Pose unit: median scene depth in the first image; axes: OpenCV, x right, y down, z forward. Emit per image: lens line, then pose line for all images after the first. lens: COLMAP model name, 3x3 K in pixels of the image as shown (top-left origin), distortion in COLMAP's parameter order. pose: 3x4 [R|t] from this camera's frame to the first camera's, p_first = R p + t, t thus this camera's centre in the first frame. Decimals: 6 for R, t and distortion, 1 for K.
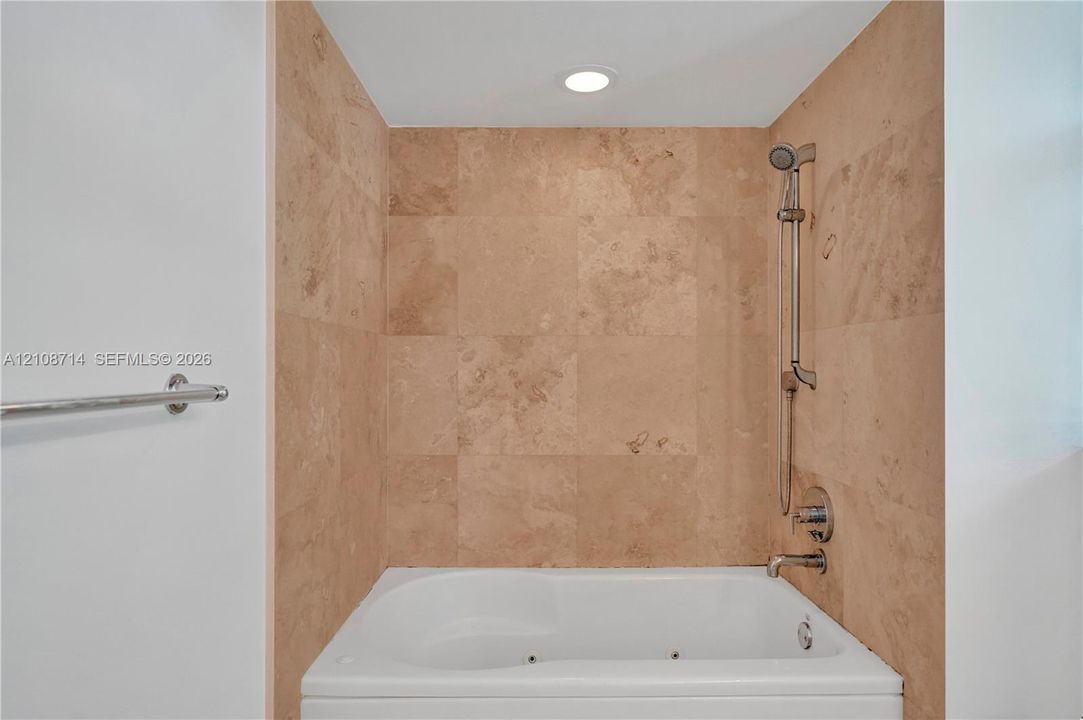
lens RADIAL K [[627.9, 0, 540.6], [0, 627.9, 366.8], [0, 0, 1]] dist [0.000565, -0.000874]
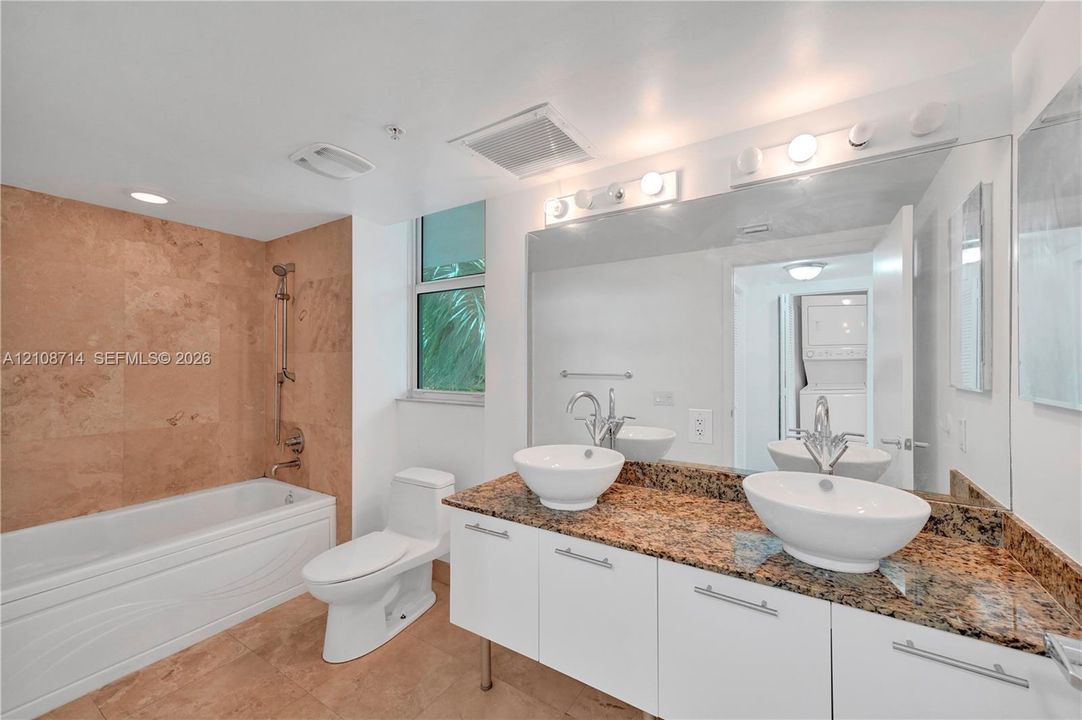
lens RADIAL K [[431.2, 0, 541.0], [0, 431.2, 360.0], [0, 0, 1]] dist [0.010828, 0.000066]
pose [[0.550114, 0.004498, 0.835077, -0.260402], [-0.001365, 0.999989, -0.004488, -0.025803], [-0.835088, 0.001329, 0.550114, -0.394376]]
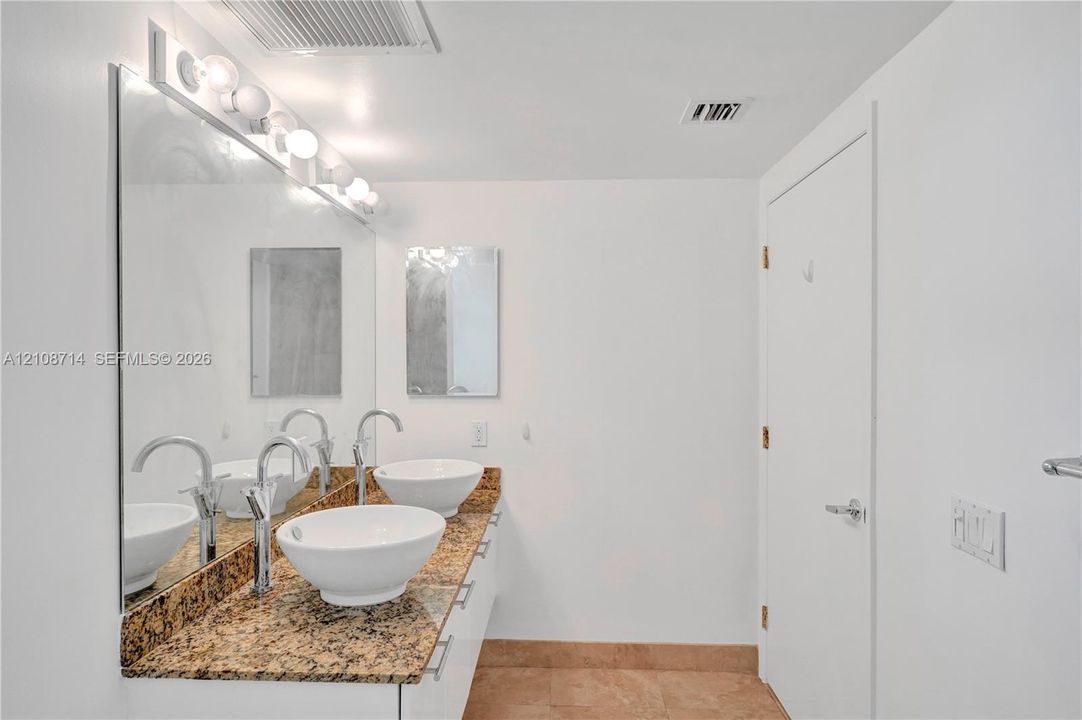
lens RADIAL K [[627.3, 0, 540.1], [0, 627.3, 366.8], [0, 0, 1]] dist [0.000565, -0.000874]
pose [[-0.999186, -0.000745, 0.040322, 0.113683], [-0.000352, 0.999952, 0.009749, -0.053819], [-0.040327, 0.009727, -0.999139, 0.603681]]
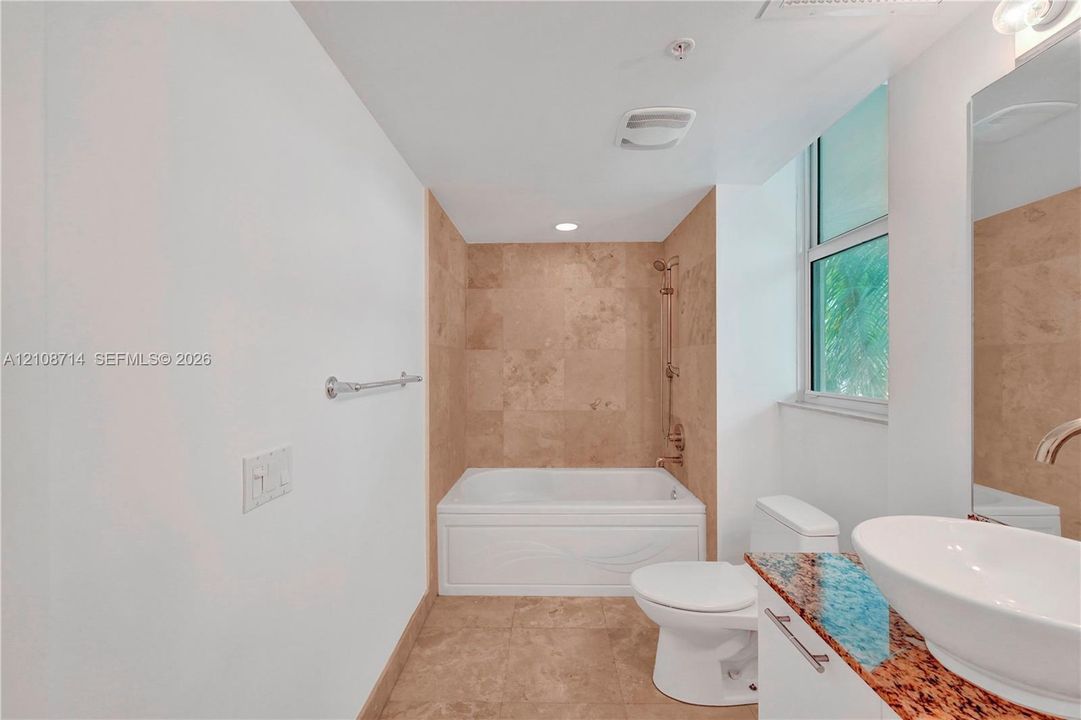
lens RADIAL K [[434.9, 0, 538.6], [0, 434.9, 362.2], [0, 0, 1]] dist [-0.001222, -0.000088]
pose [[0.999458, -0.003559, -0.032731, 0.023178], [0.003652, 0.999989, 0.002786, -0.014057], [0.032720, -0.002904, 0.999460, -0.356663]]
